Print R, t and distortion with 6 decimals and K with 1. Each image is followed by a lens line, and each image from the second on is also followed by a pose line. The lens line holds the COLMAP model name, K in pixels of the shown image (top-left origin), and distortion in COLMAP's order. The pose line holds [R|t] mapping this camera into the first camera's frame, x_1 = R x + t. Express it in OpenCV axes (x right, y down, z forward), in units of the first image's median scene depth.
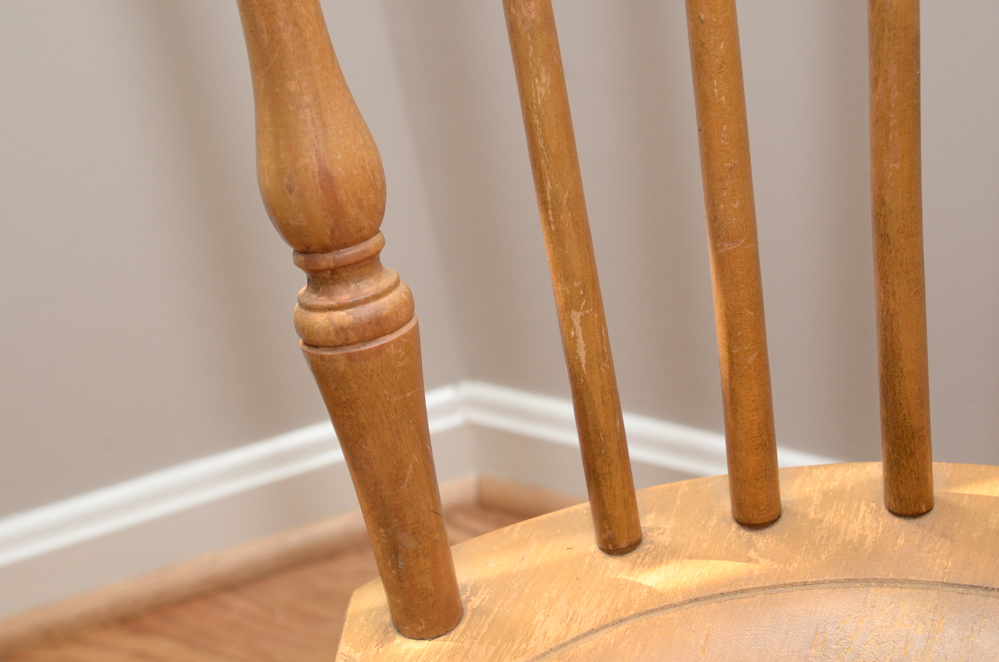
lens RADIAL K [[1888.6, 0, 496.1], [0, 1888.6, 340.4], [0, 0, 1]] dist [0.080773, 0.000000]
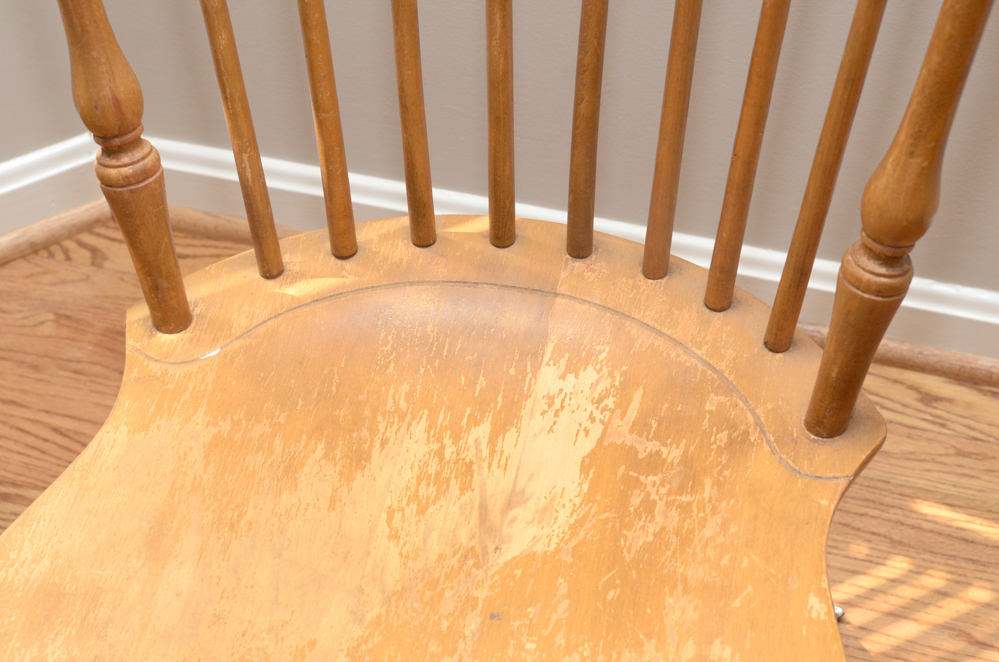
lens RADIAL K [[1888.6, 0, 502.3], [0, 1888.6, 330.8], [0, 0, 1]] dist [0.080773, 0.000000]
pose [[0.965619, -0.086682, 0.245085, -0.184507], [0.039368, 0.980657, 0.191735, -0.191398], [-0.256965, -0.175494, 0.950353, -0.864327]]
